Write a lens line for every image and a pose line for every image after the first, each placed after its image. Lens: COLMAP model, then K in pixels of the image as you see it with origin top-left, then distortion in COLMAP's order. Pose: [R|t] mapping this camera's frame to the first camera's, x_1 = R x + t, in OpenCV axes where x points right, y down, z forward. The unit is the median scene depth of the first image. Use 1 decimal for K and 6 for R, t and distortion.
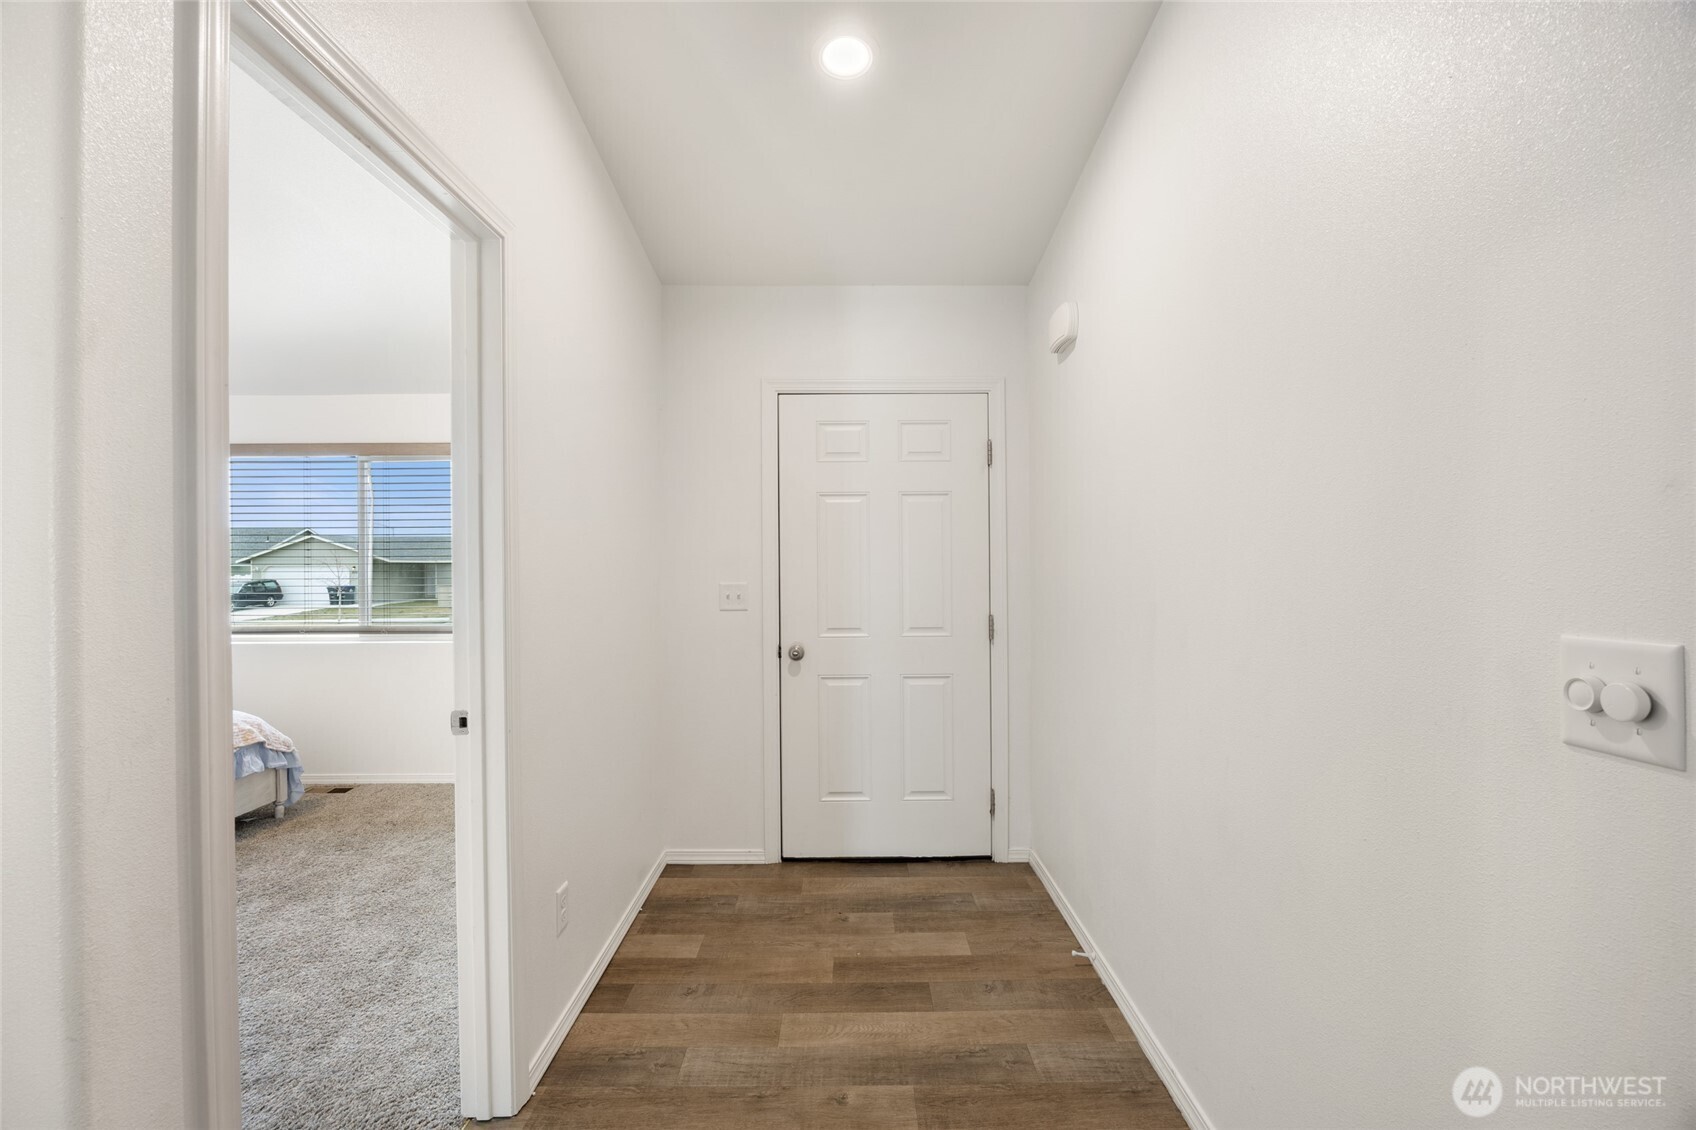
lens RADIAL K [[751.1, 0, 843.2], [0, 751.1, 563.0], [0, 0, 1]] dist [-0.008698, 0.000953]
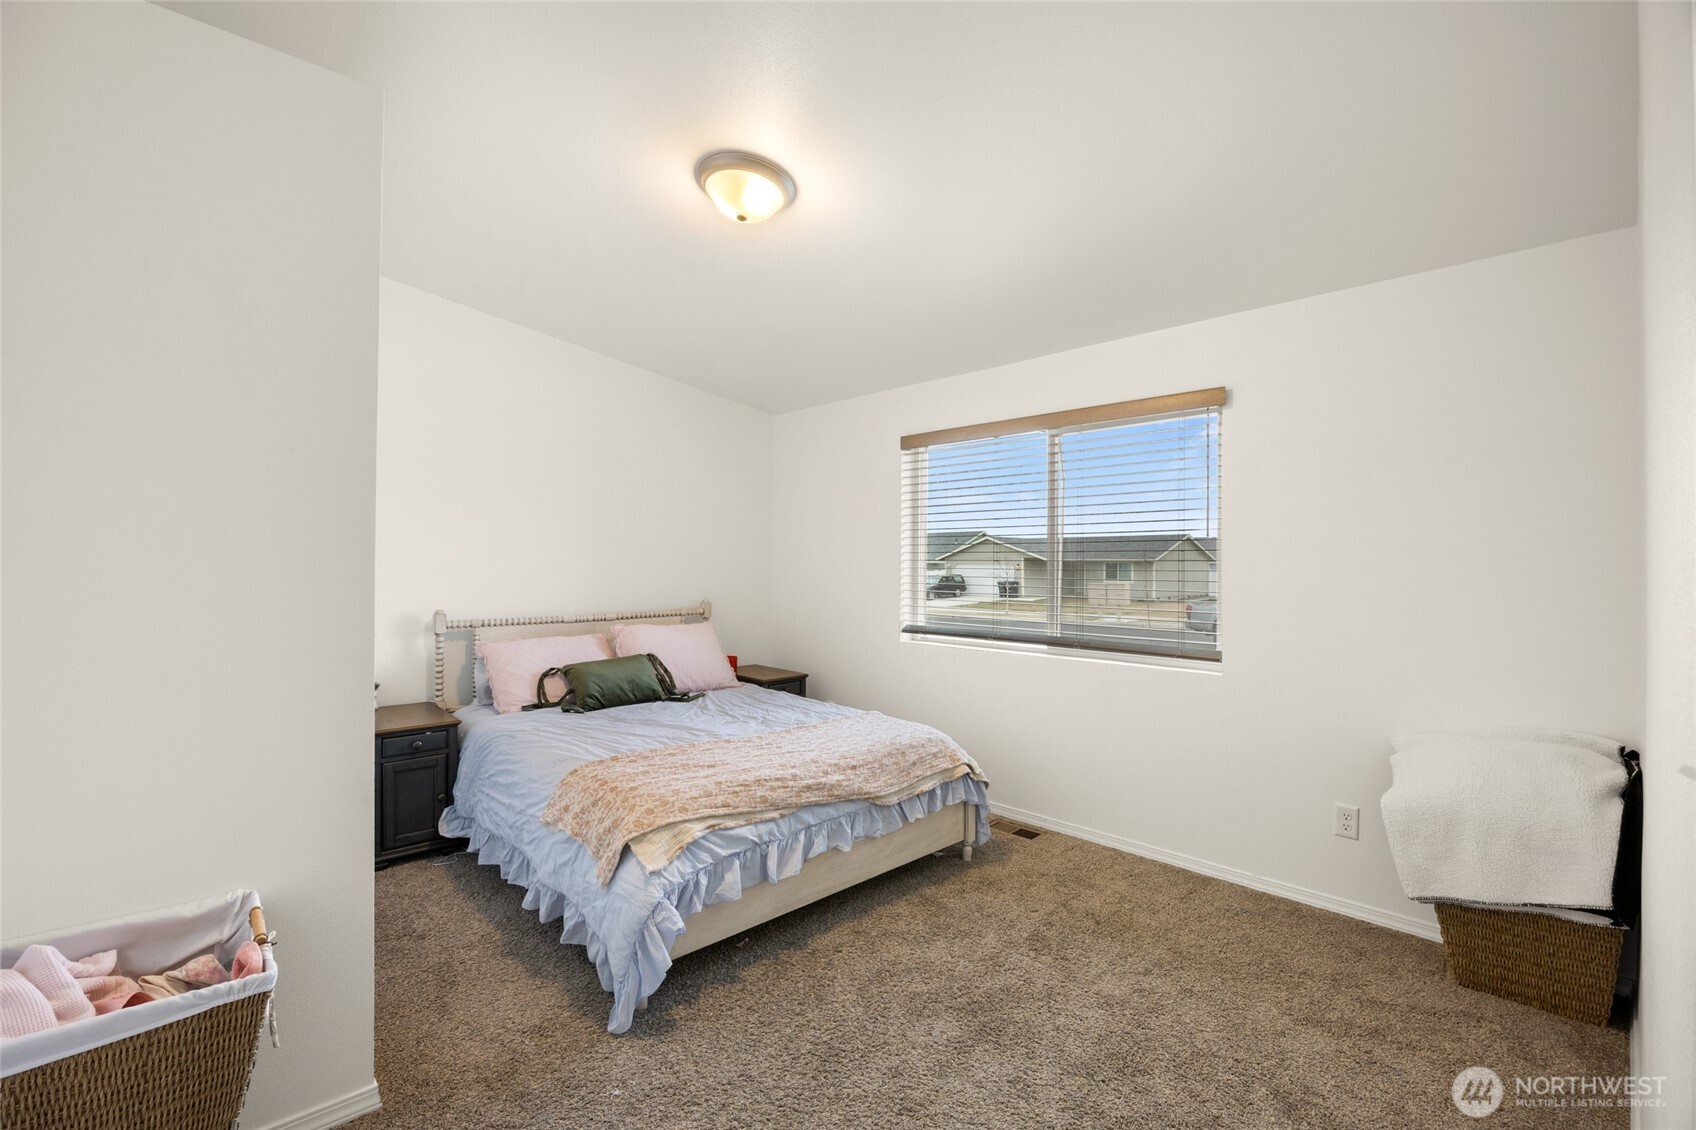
lens RADIAL K [[751.1, 0, 852.0], [0, 751.1, 569.5], [0, 0, 1]] dist [-0.008698, 0.000953]
pose [[0.701173, 0.013800, -0.712857, -0.236410], [-0.006813, 0.999897, 0.012655, 0.002250], [0.712958, -0.004017, 0.701195, 0.301864]]
